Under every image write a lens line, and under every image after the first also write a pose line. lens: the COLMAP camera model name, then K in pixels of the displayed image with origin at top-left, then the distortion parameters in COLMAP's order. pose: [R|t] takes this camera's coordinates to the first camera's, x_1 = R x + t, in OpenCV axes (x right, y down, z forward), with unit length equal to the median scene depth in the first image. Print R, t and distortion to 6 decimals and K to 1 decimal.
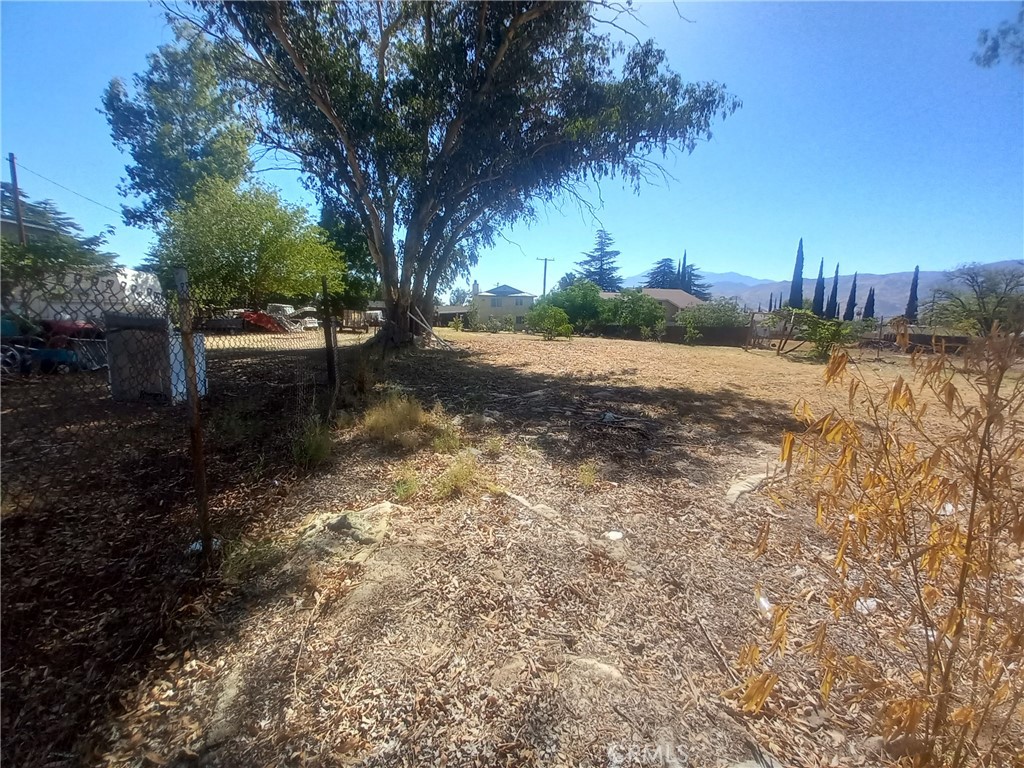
lens RADIAL K [[409.9, 0, 524.6], [0, 409.9, 381.4], [0, 0, 1]] dist [0.015218, -0.015359]
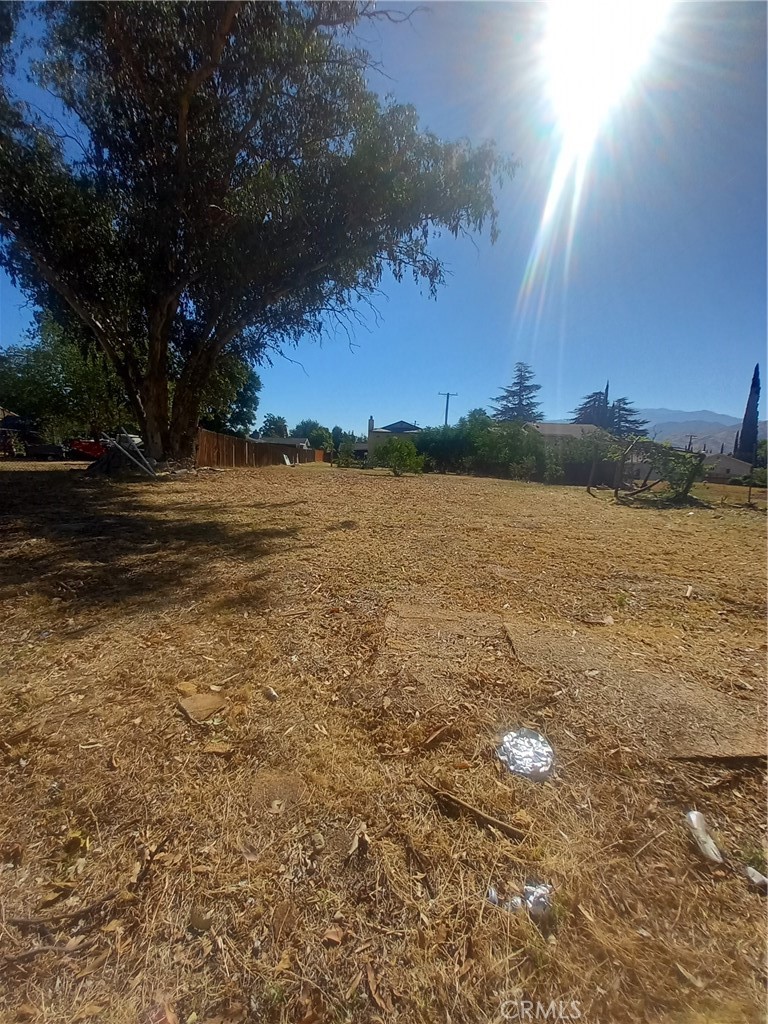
lens RADIAL K [[408.3, 0, 388.2], [0, 408.3, 516.7], [0, 0, 1]] dist [0.015122, -0.014599]
pose [[0.983241, 0.037023, -0.178512, 0.337335], [-0.038858, 0.999222, -0.006791, -0.002685], [0.178121, 0.013614, 0.983914, 0.162173]]
